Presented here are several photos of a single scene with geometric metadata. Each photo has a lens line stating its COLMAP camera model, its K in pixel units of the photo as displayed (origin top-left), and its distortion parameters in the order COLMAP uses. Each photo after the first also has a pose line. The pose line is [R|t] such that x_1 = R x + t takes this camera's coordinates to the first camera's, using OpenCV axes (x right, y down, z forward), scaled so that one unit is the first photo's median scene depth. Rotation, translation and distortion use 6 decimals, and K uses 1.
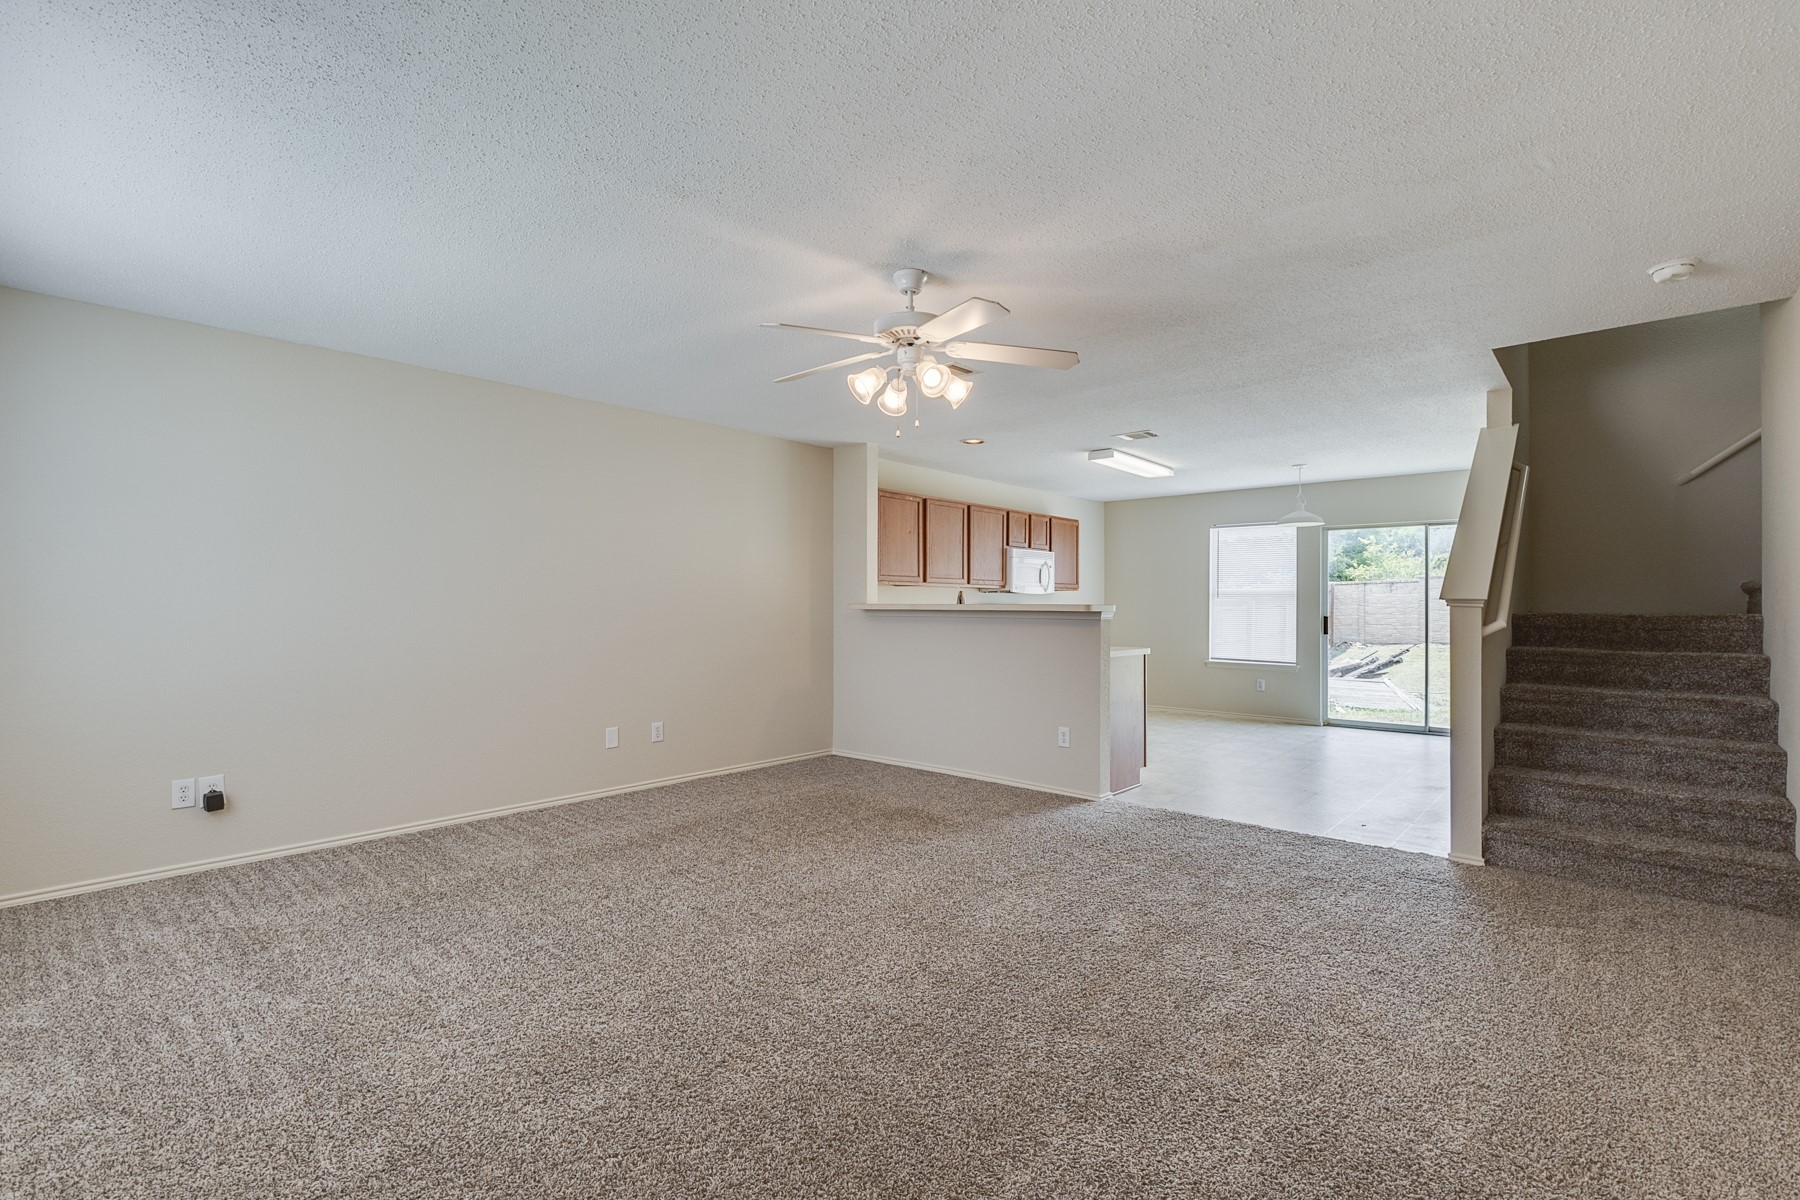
lens RADIAL K [[810.8, 0, 895.0], [0, 810.8, 602.4], [0, 0, 1]] dist [-0.010939, -0.001159]
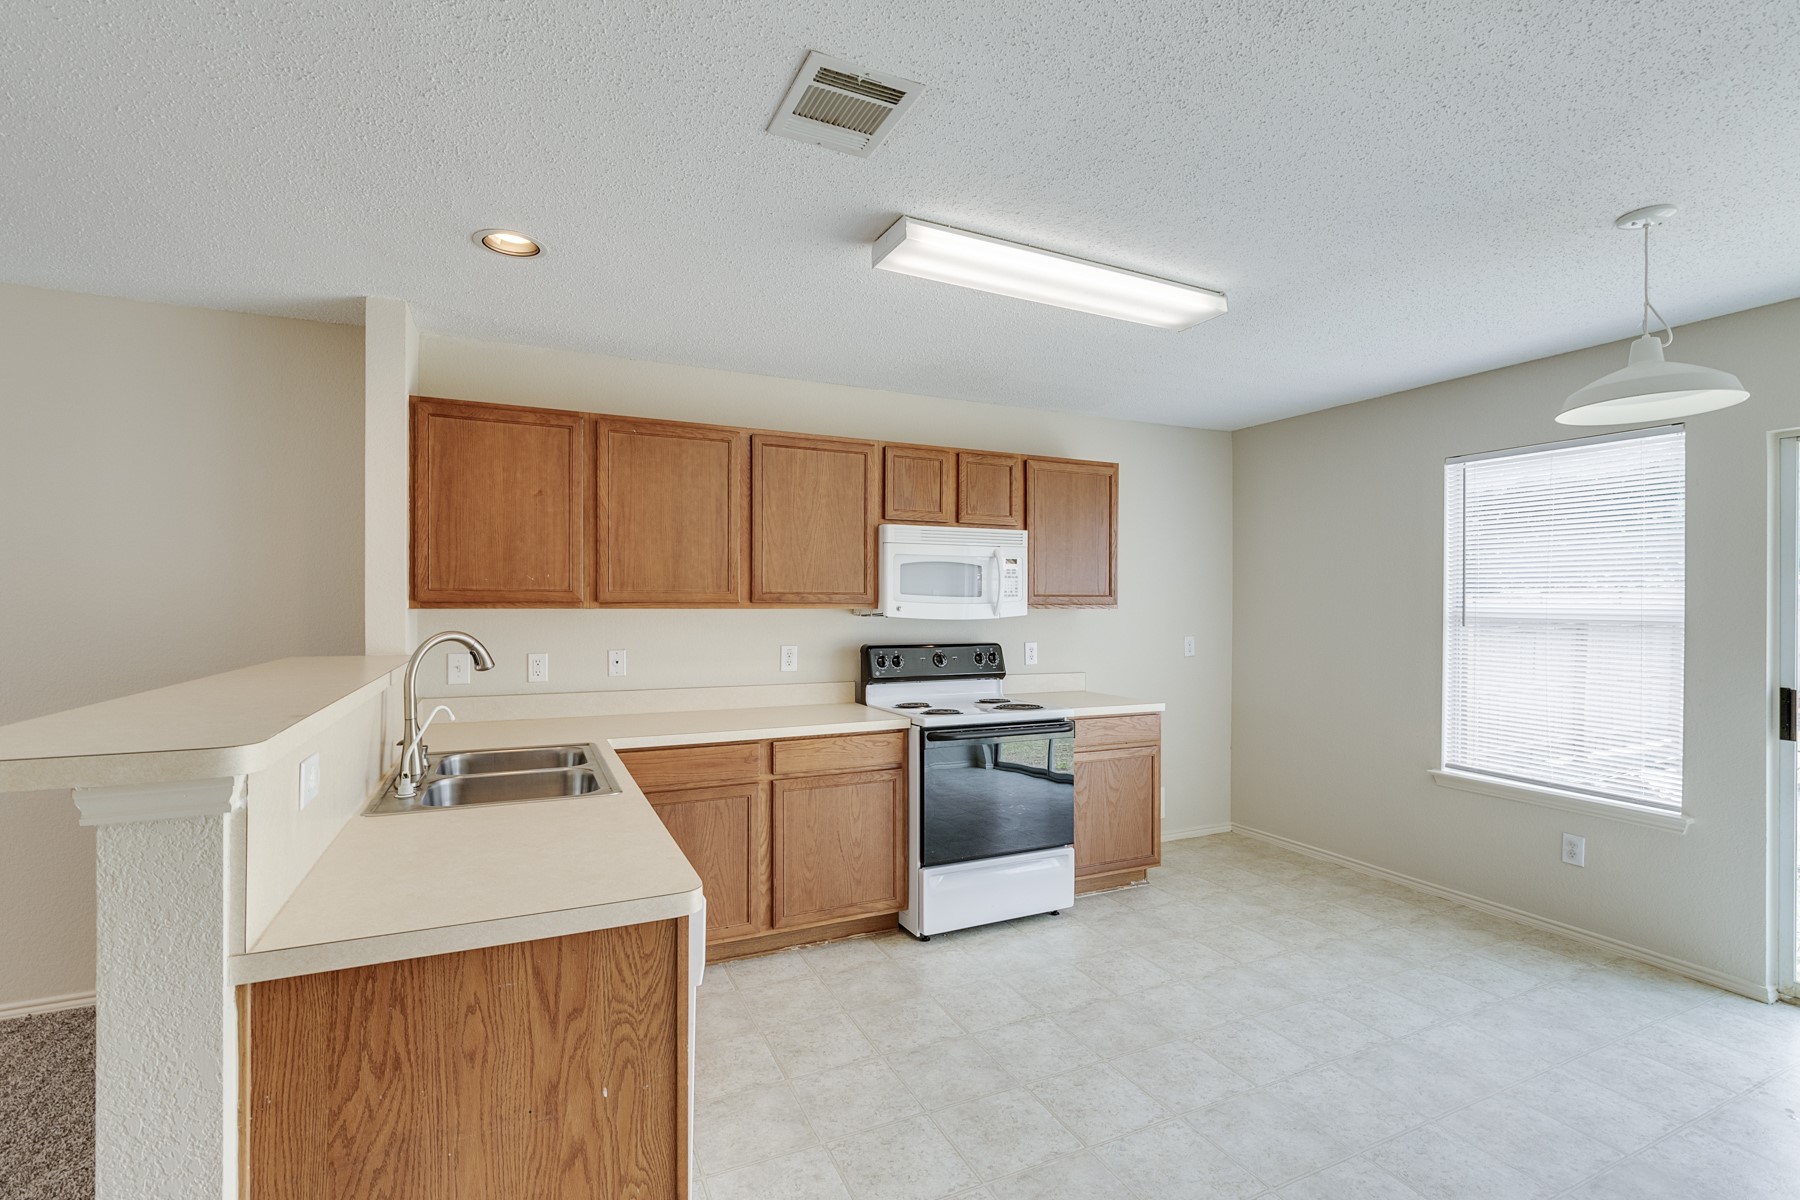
lens RADIAL K [[810.8, 0, 895.8], [0, 810.8, 607.4], [0, 0, 1]] dist [-0.010939, -0.001159]
pose [[0.920684, 0.000595, -0.390308, 0.317757], [0.001623, 0.999984, 0.005352, -0.019985], [0.390305, -0.005561, 0.920669, 0.542908]]
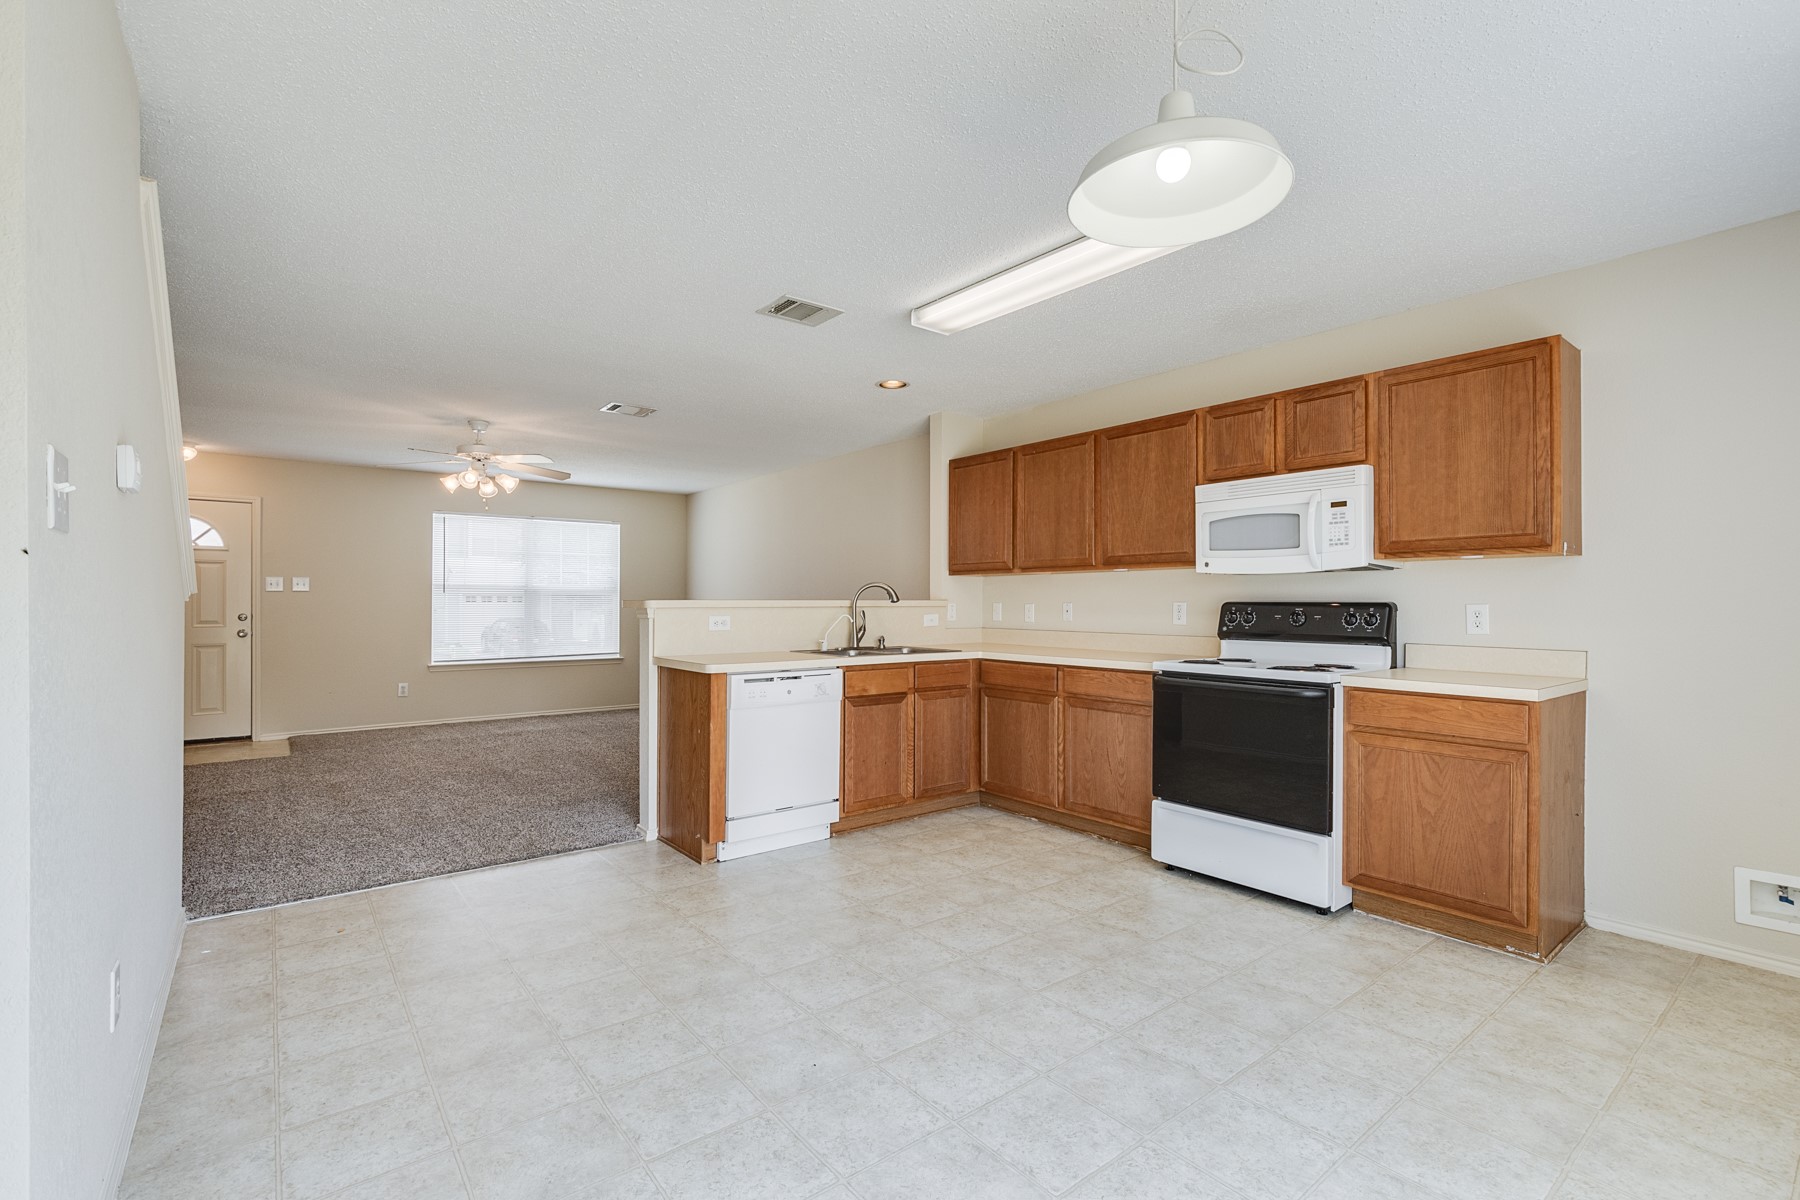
lens RADIAL K [[810.8, 0, 896.4], [0, 810.8, 602.8], [0, 0, 1]] dist [-0.010939, -0.001159]
pose [[-0.175308, -0.001833, -0.984512, 0.641533], [0.003135, 0.999992, -0.002420, 0.006096], [0.984509, -0.003511, -0.175301, 0.863719]]
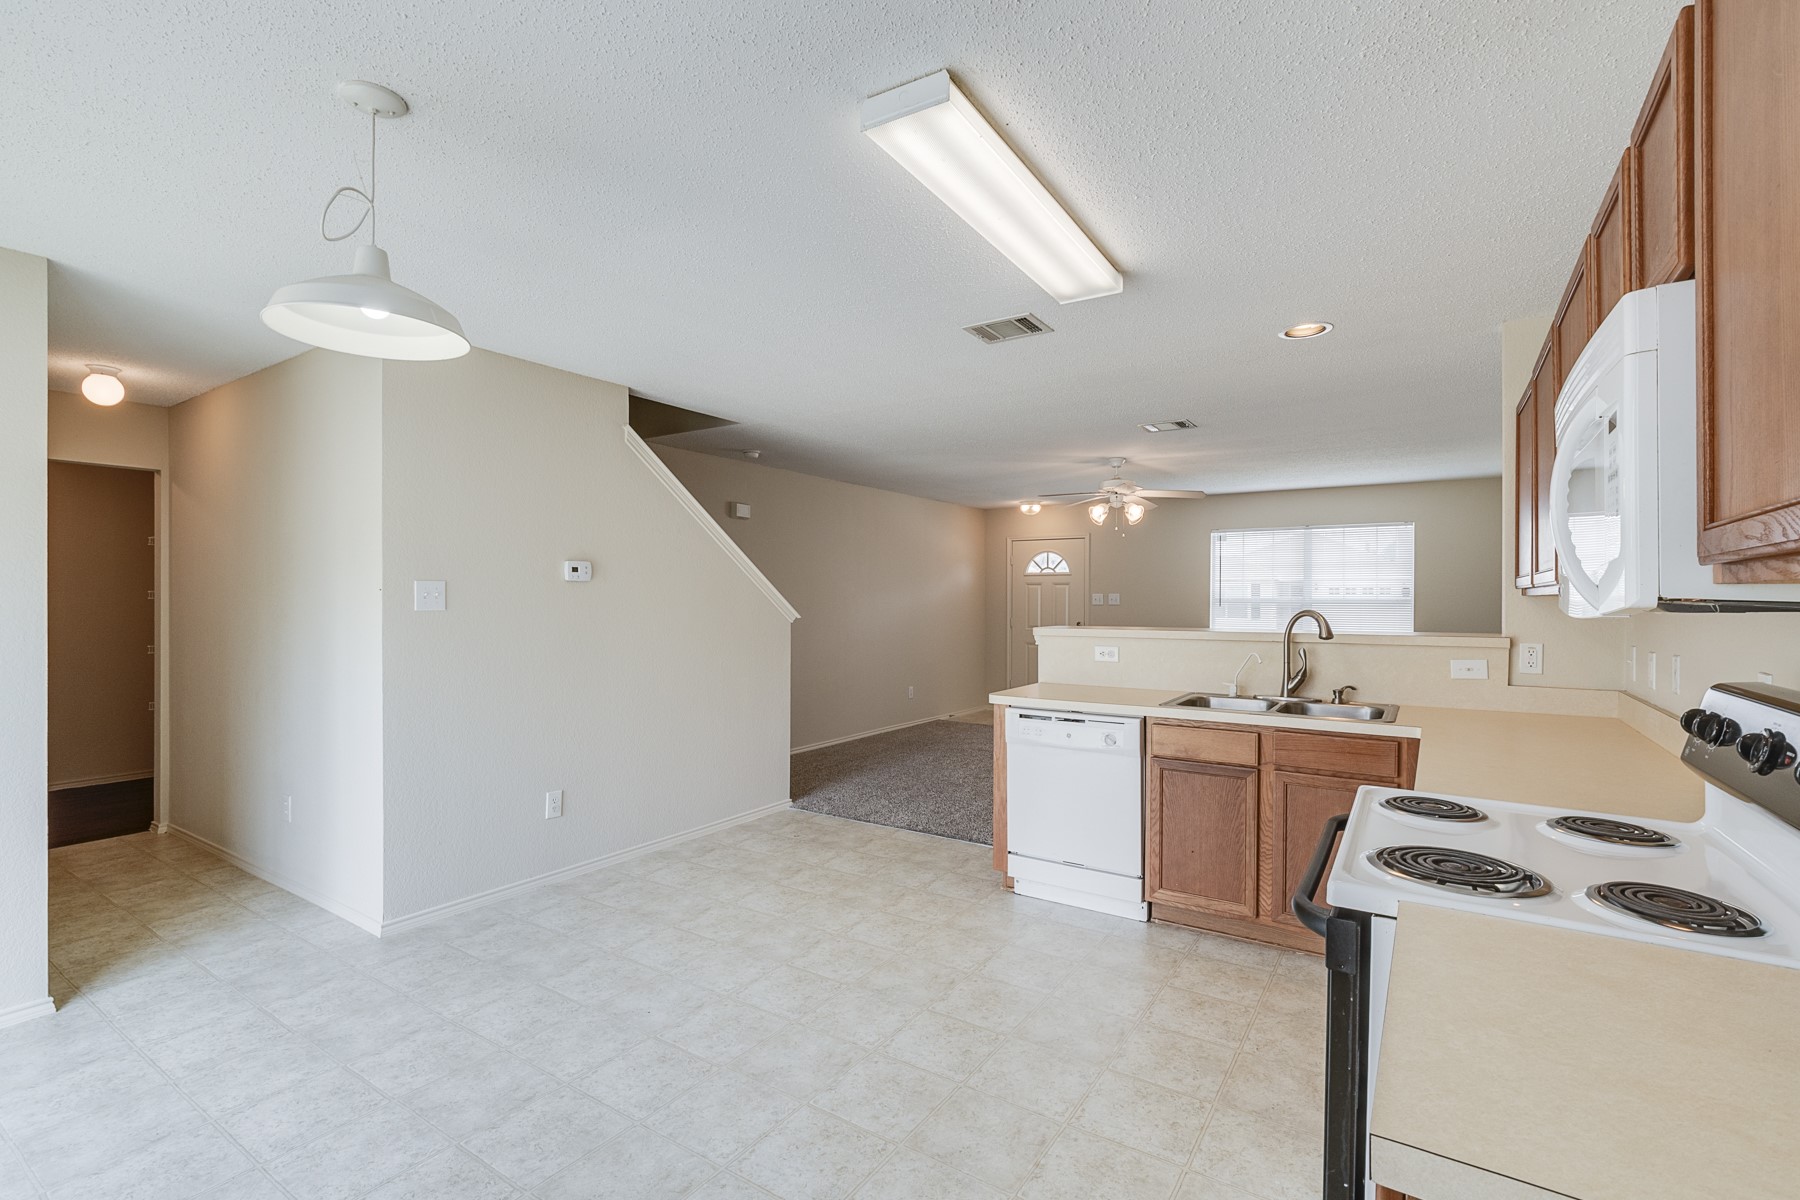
lens RADIAL K [[810.8, 0, 886.7], [0, 810.8, 593.0], [0, 0, 1]] dist [-0.010939, -0.001159]
pose [[-0.990957, -0.004484, -0.134105, 0.335525], [-0.002958, 0.999929, -0.011574, -0.013897], [0.134147, -0.011072, -0.990900, 1.137224]]
